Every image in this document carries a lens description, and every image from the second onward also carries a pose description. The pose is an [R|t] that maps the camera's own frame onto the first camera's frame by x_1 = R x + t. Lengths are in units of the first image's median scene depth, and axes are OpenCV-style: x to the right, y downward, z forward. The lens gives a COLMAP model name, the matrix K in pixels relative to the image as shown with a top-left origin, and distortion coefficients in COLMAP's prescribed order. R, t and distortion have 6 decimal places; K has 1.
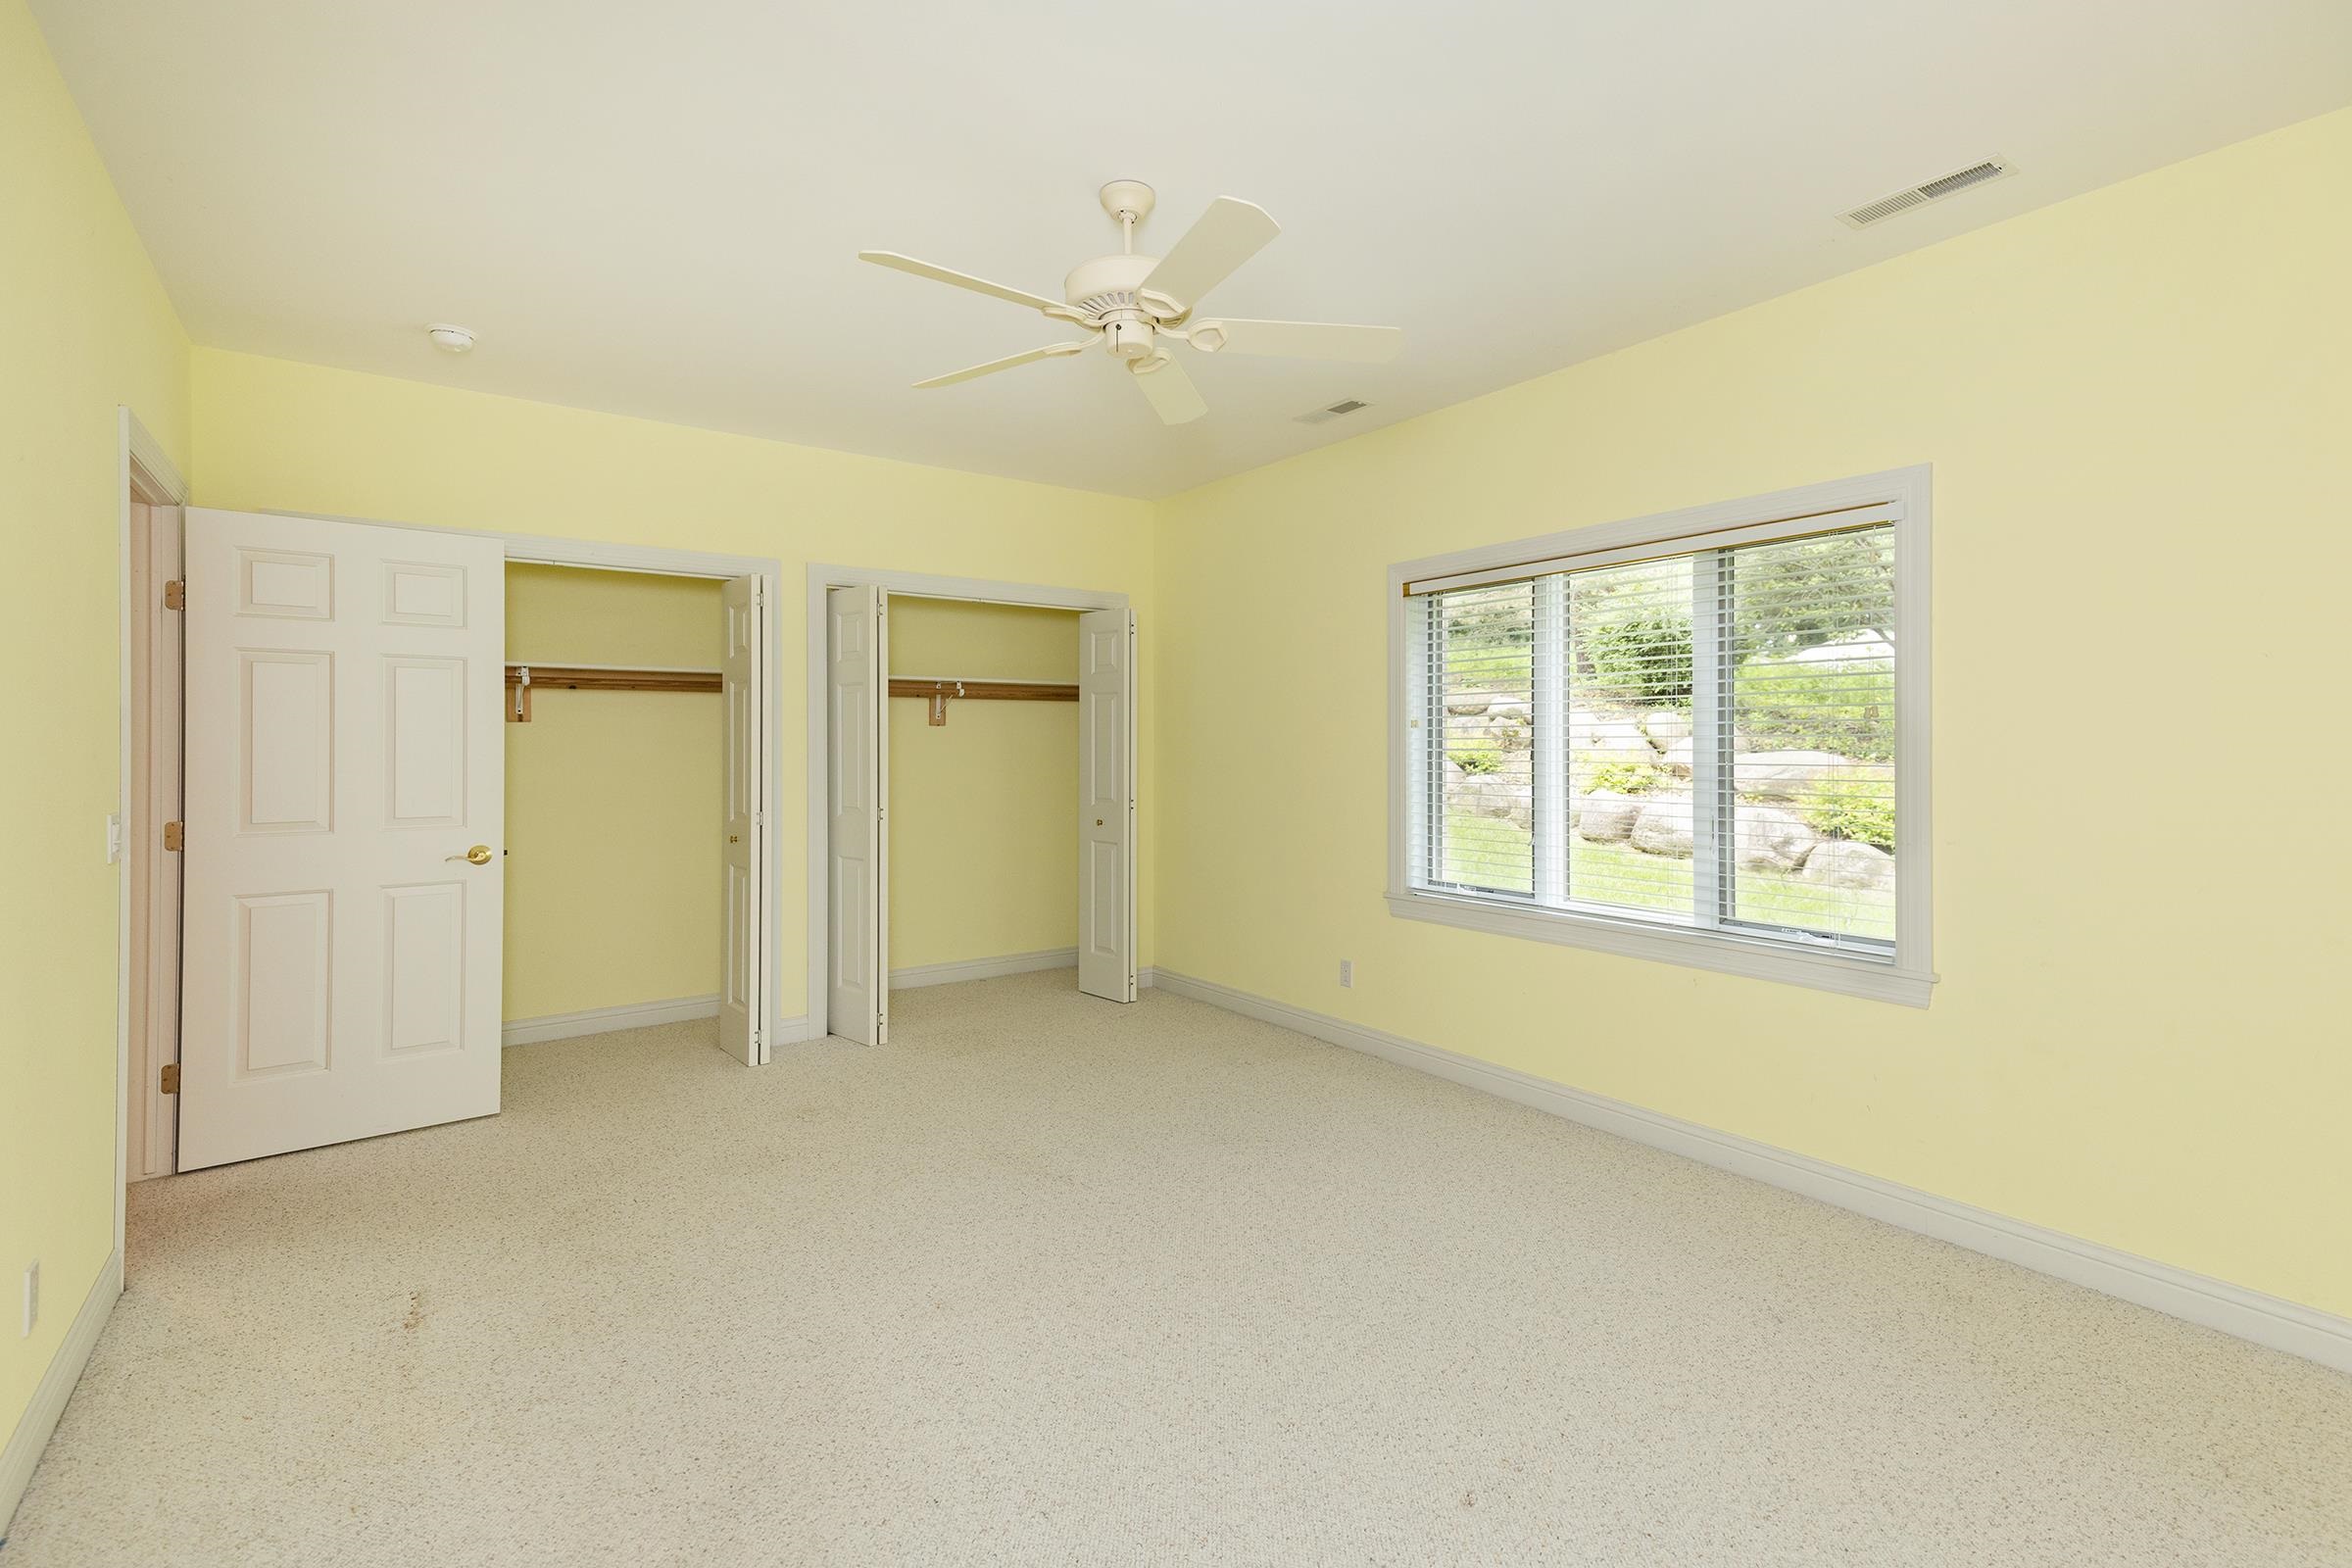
lens RADIAL K [[1087.9, 0, 1183.4], [0, 1087.9, 754.8], [0, 0, 1]] dist [0.036735, -0.000283]
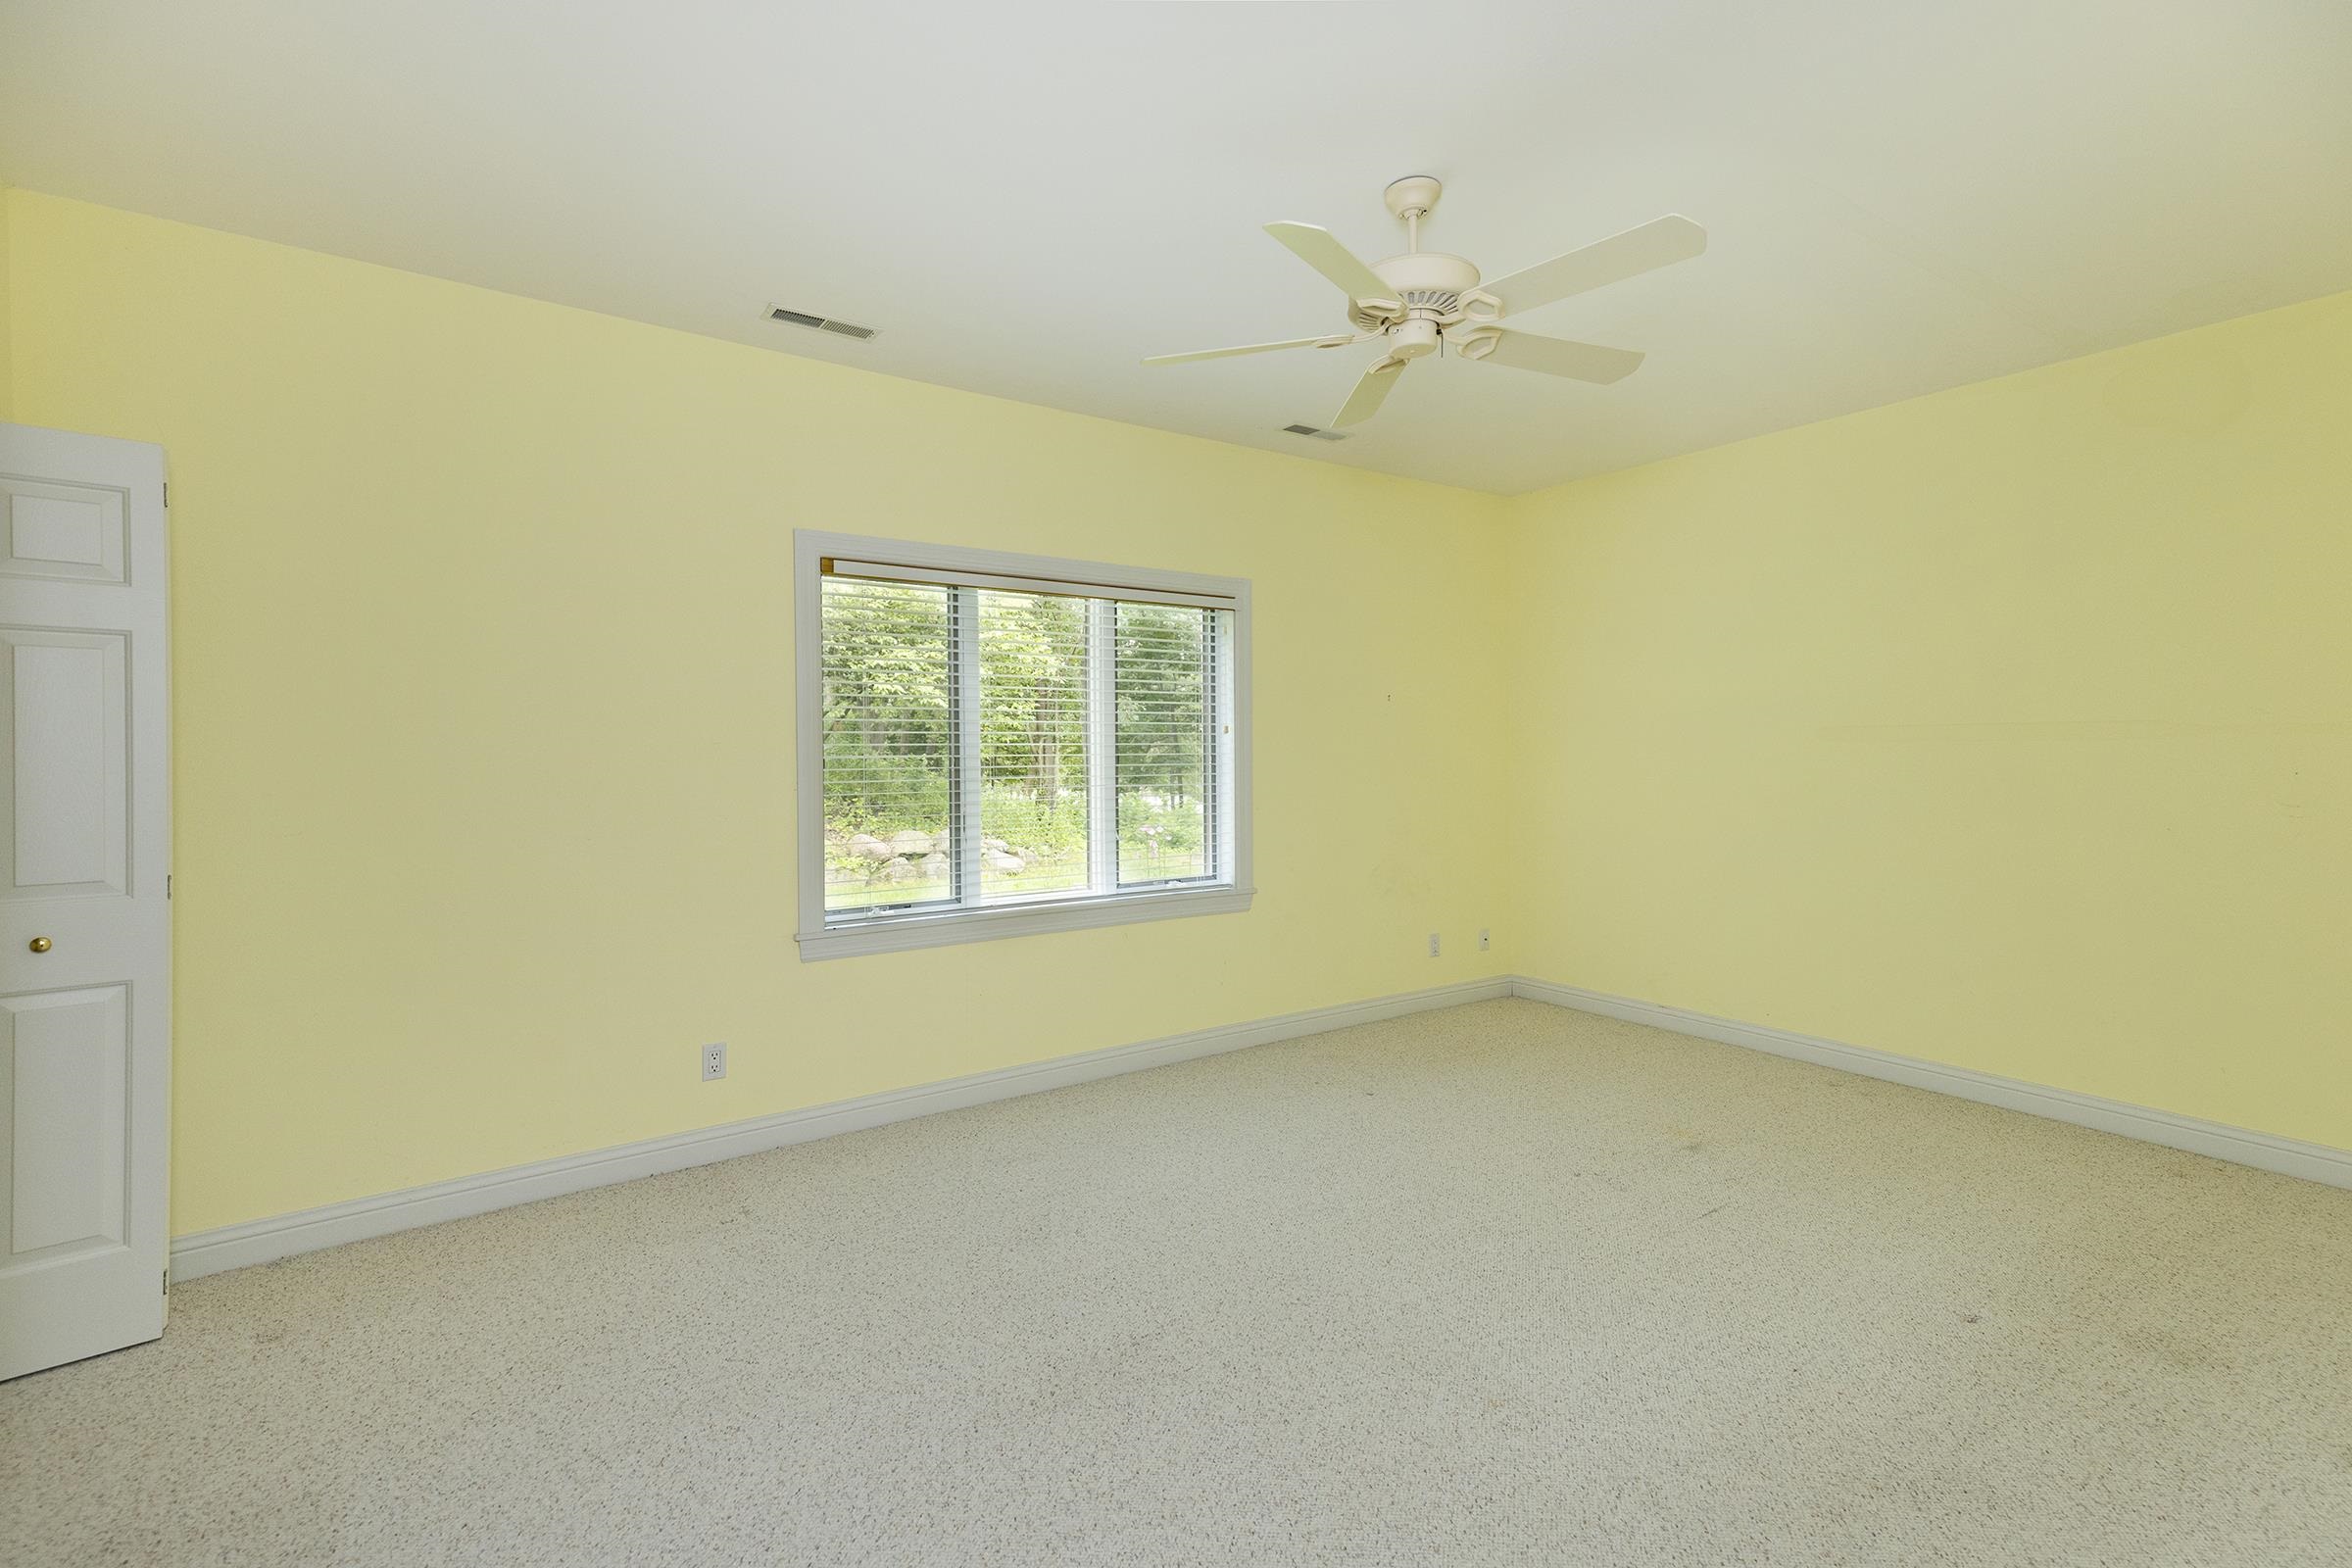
lens RADIAL K [[1088.5, 0, 1179.9], [0, 1088.5, 766.1], [0, 0, 1]] dist [0.037646, -0.000013]
pose [[0.008842, -0.010332, 0.999908, -0.792355], [0.014558, 0.999842, 0.010202, -0.002659], [-0.999855, 0.014467, 0.008991, 0.909810]]
